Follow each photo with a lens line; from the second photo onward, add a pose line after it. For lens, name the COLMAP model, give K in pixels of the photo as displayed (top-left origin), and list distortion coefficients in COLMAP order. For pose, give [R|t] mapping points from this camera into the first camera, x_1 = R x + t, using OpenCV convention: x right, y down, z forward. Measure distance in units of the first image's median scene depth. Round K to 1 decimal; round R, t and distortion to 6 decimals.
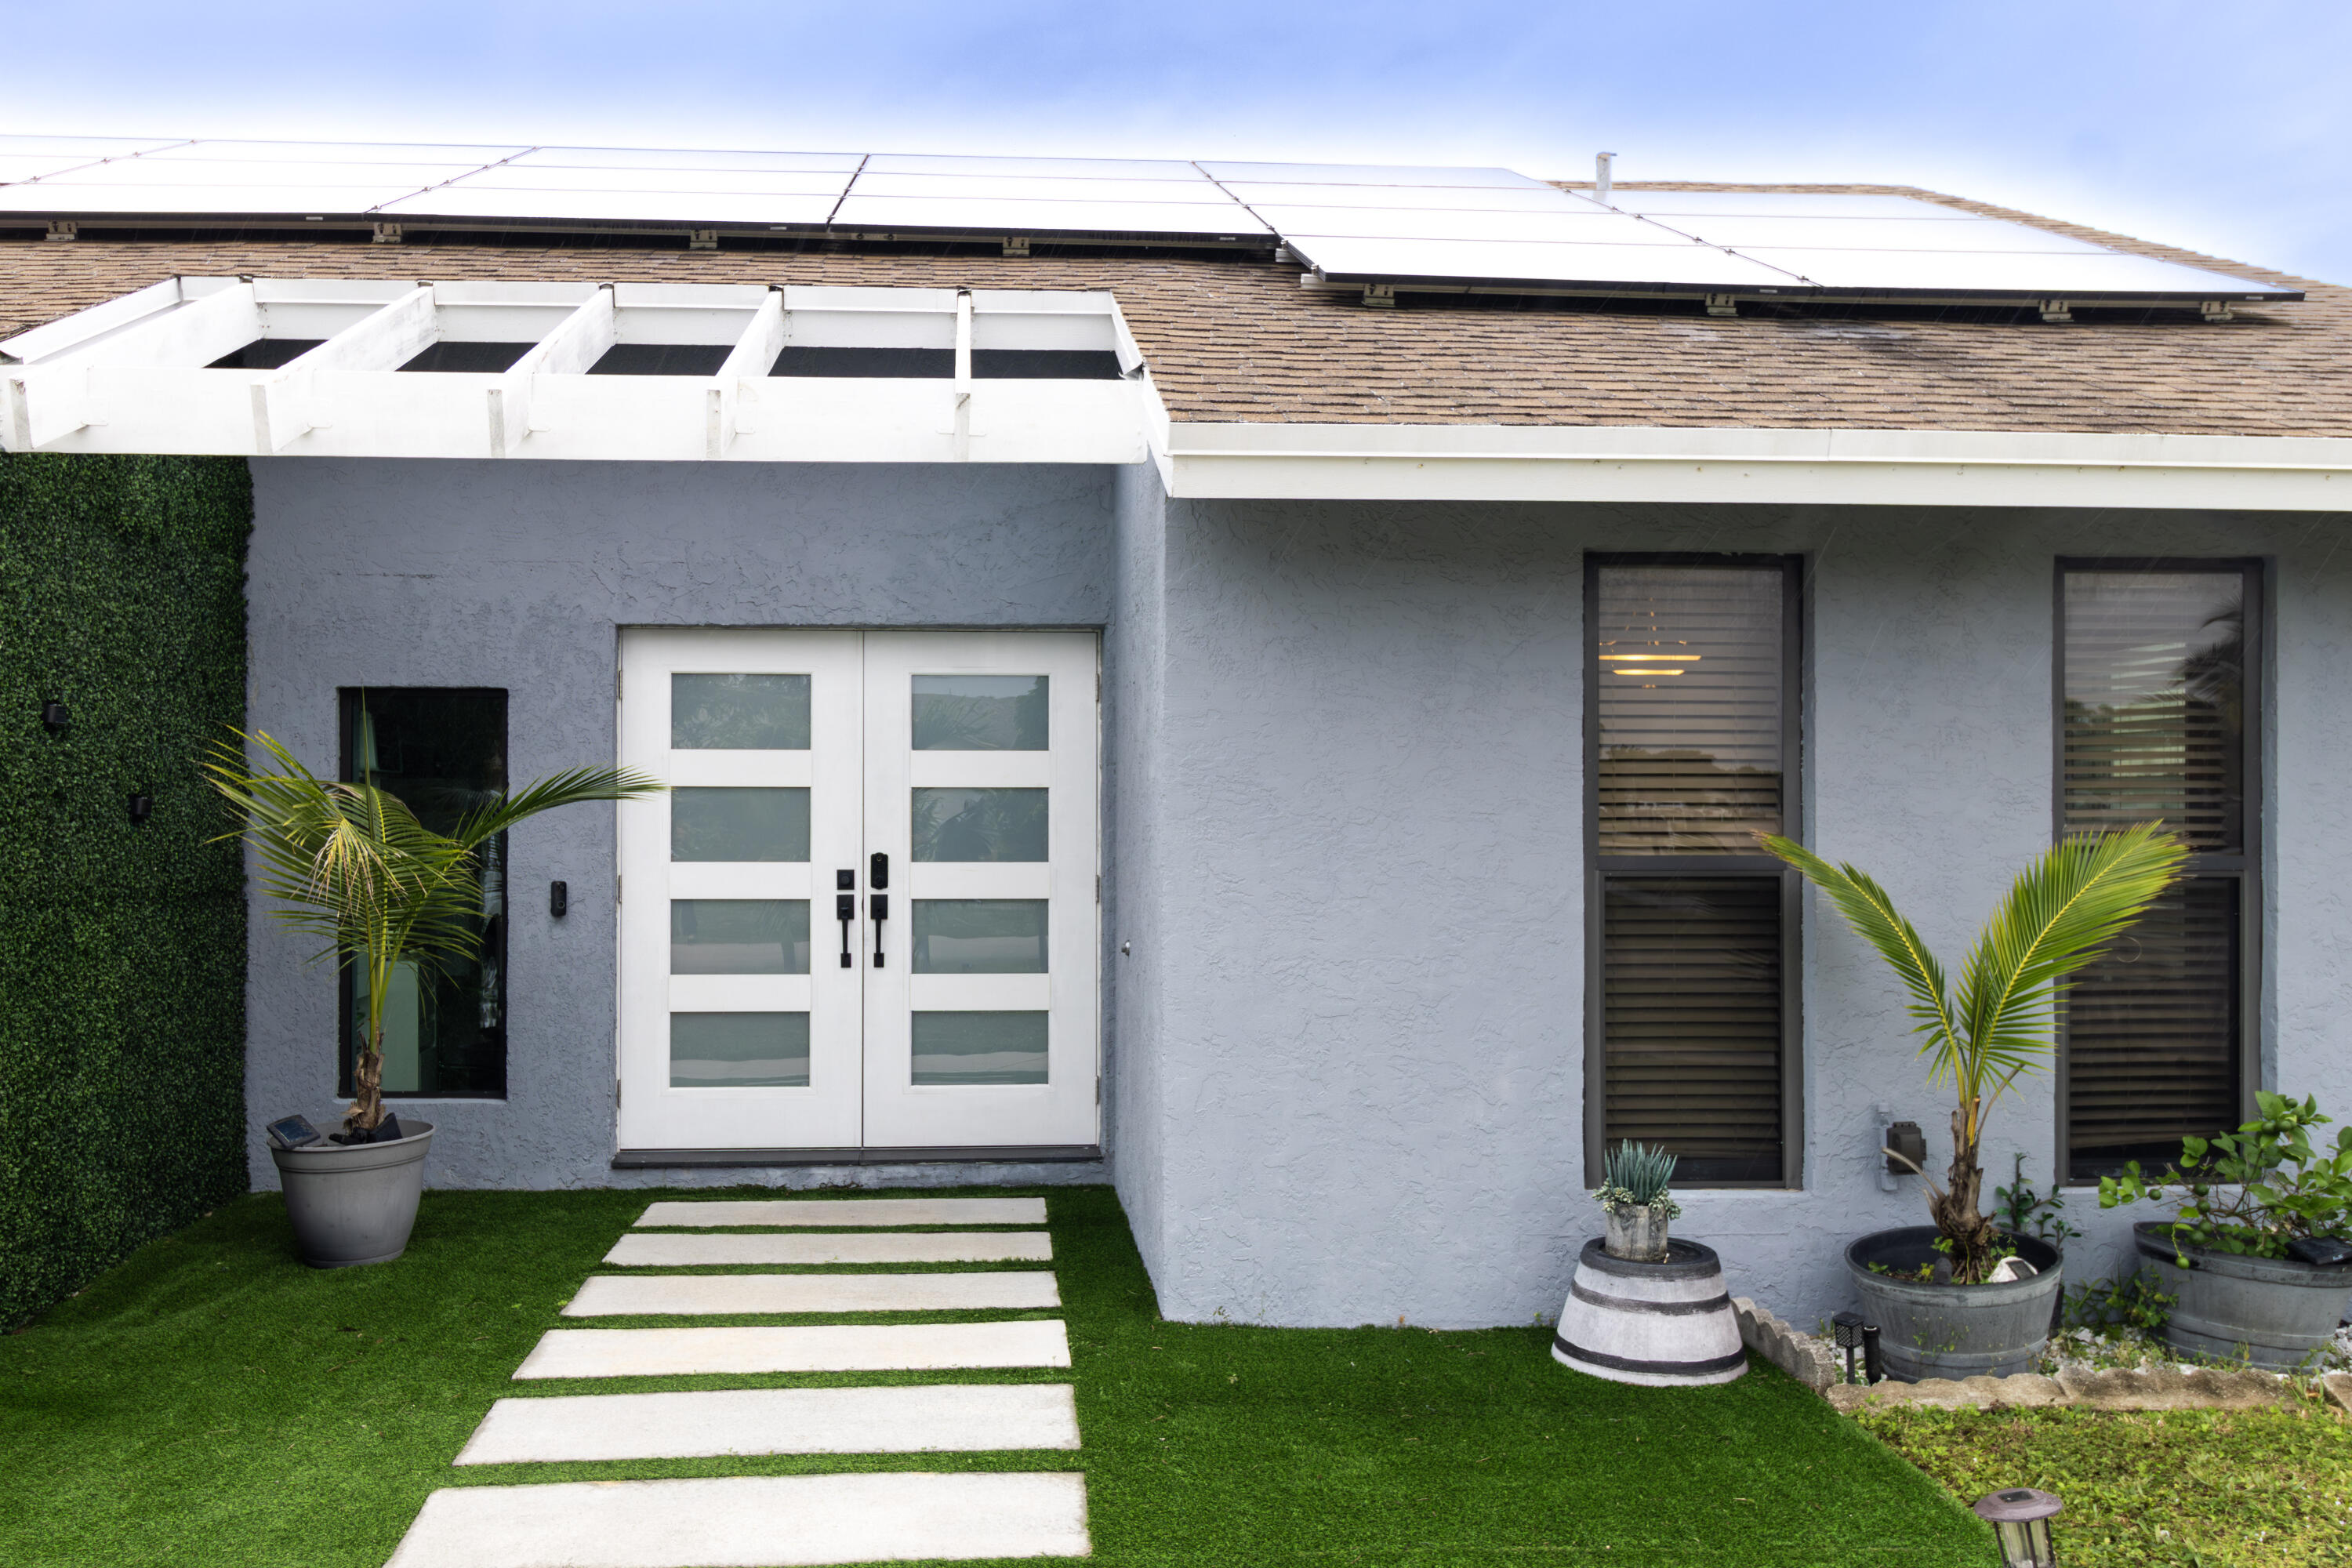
lens RADIAL K [[2167.7, 0, 1176.1], [0, 2167.7, 794.5], [0, 0, 1]] dist [0.015472, 0.000000]
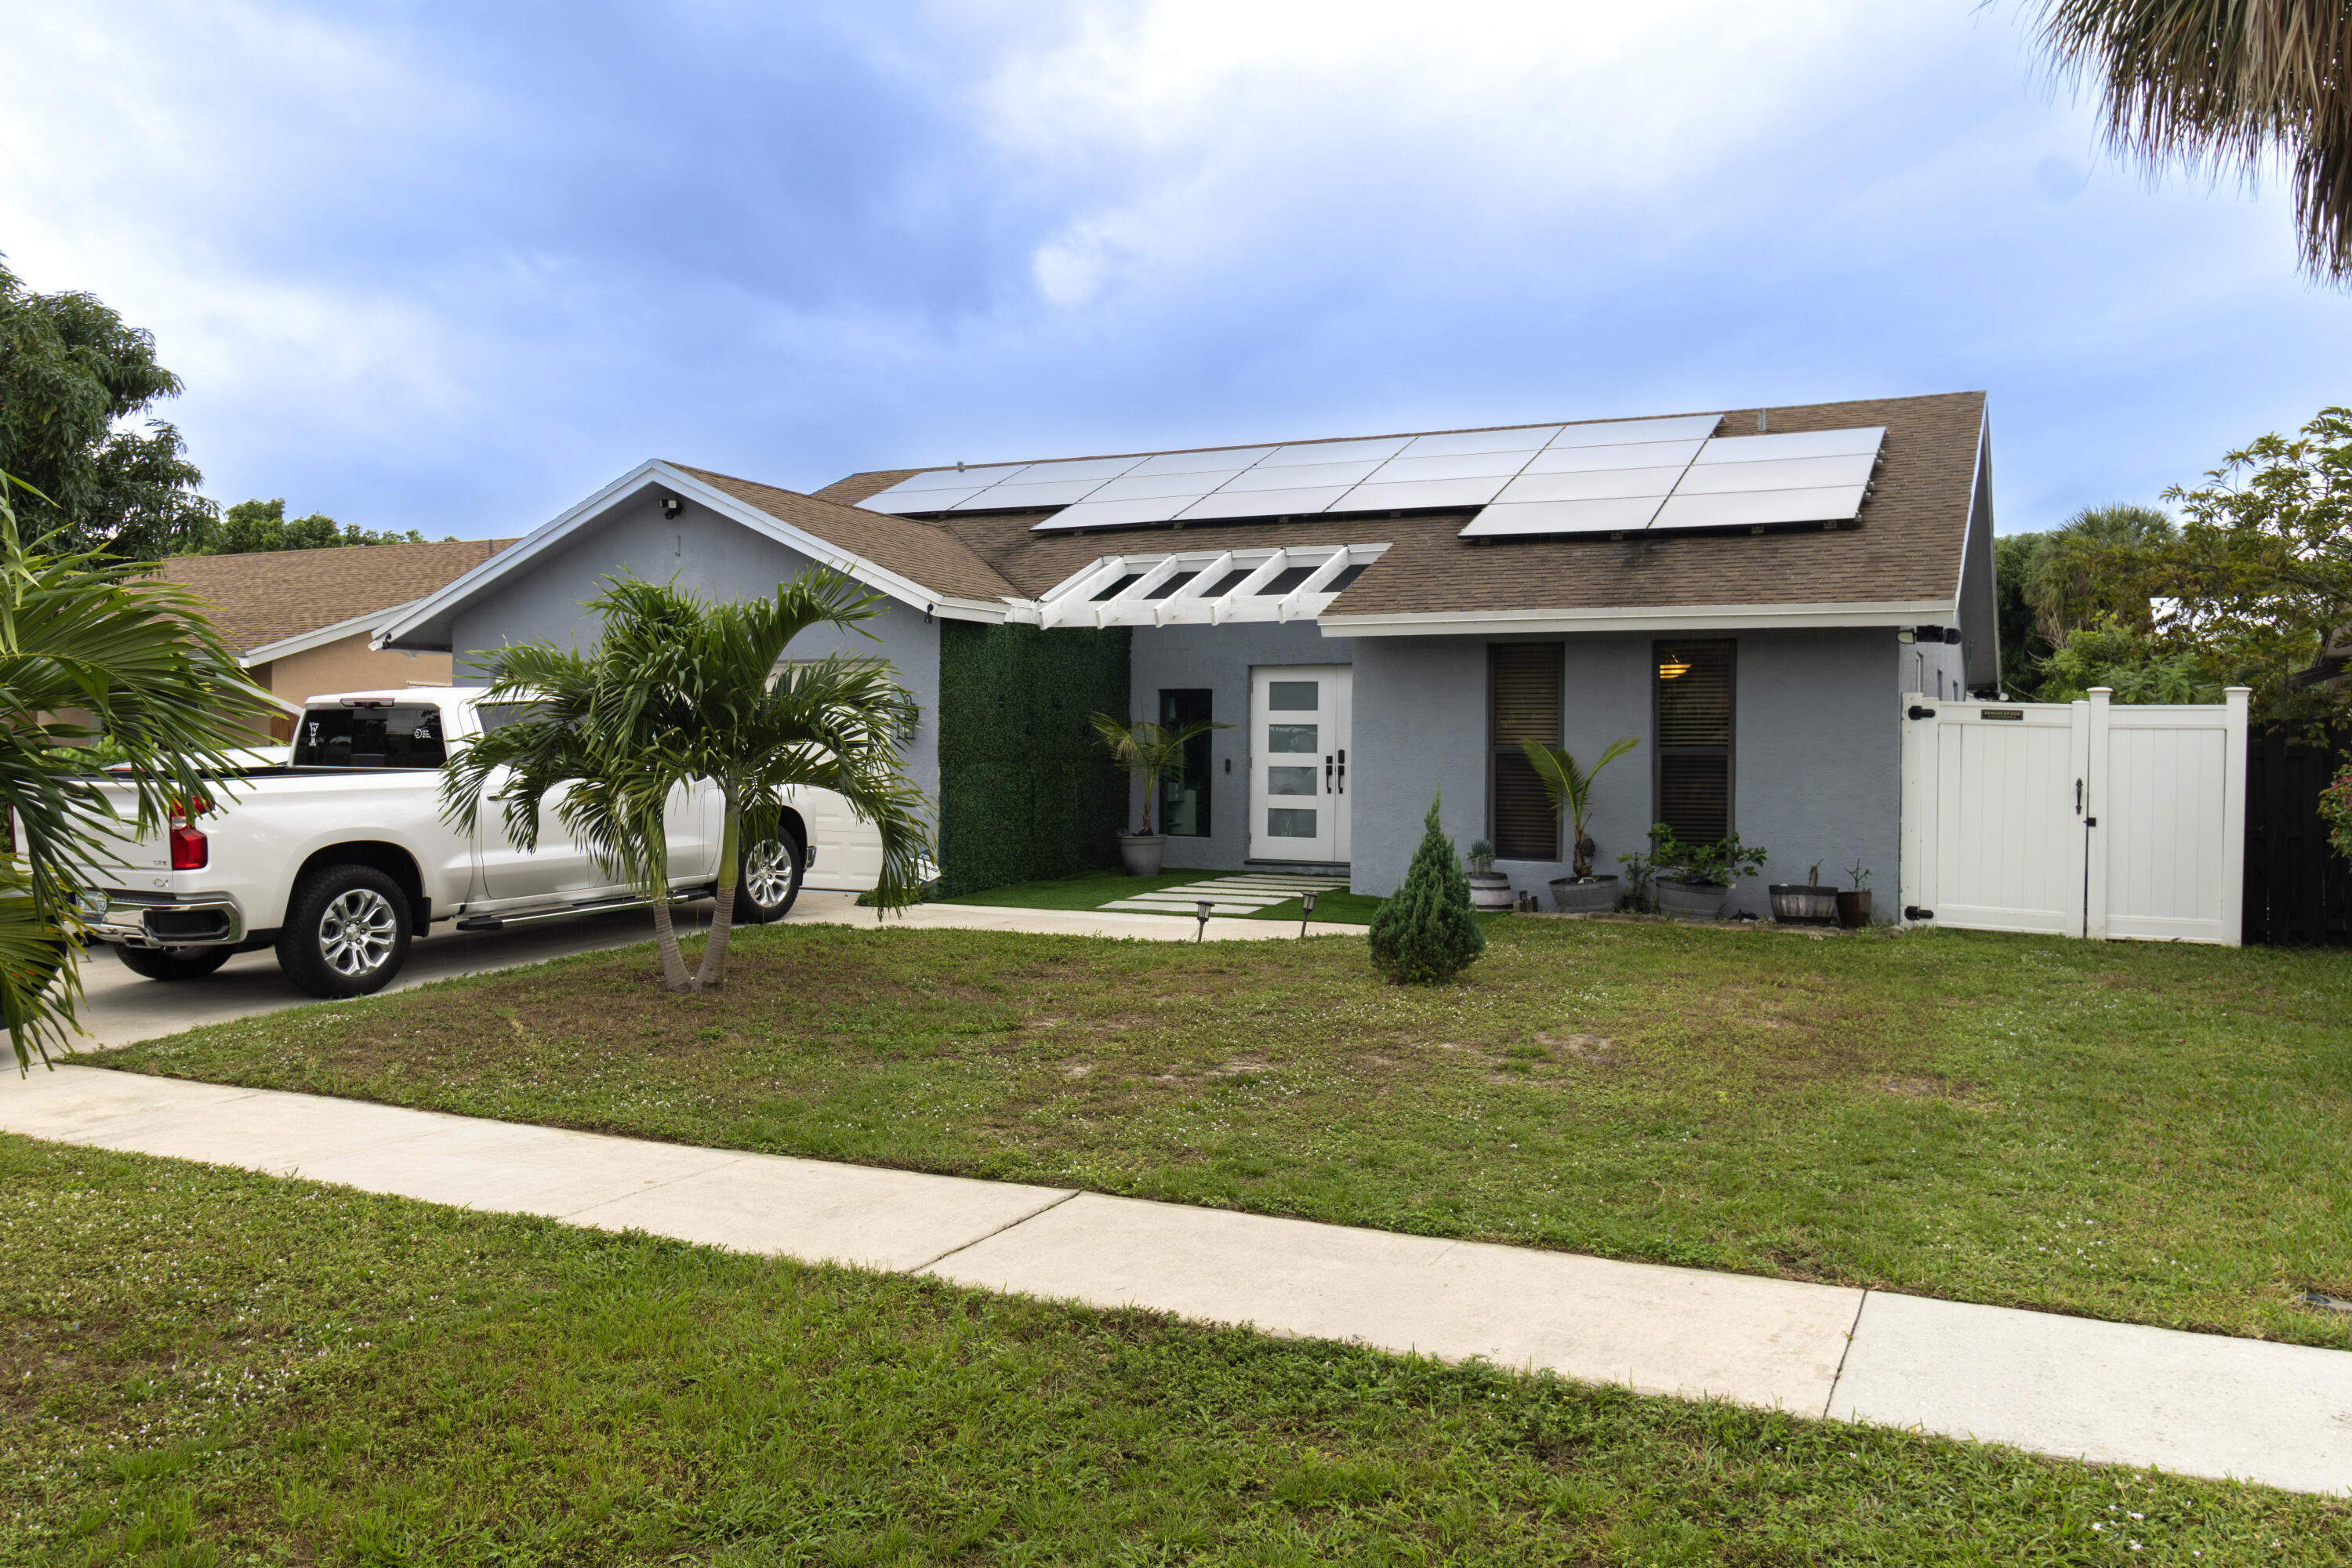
lens RADIAL K [[1735.7, 0, 1176.5], [0, 1735.7, 774.1], [0, 0, 1]] dist [0.002409, 0.004044]
pose [[0.882685, 0.014965, -0.469727, 0.681377], [-0.004553, 0.999718, 0.023295, 0.007927], [0.469943, -0.018424, 0.882505, -0.959339]]
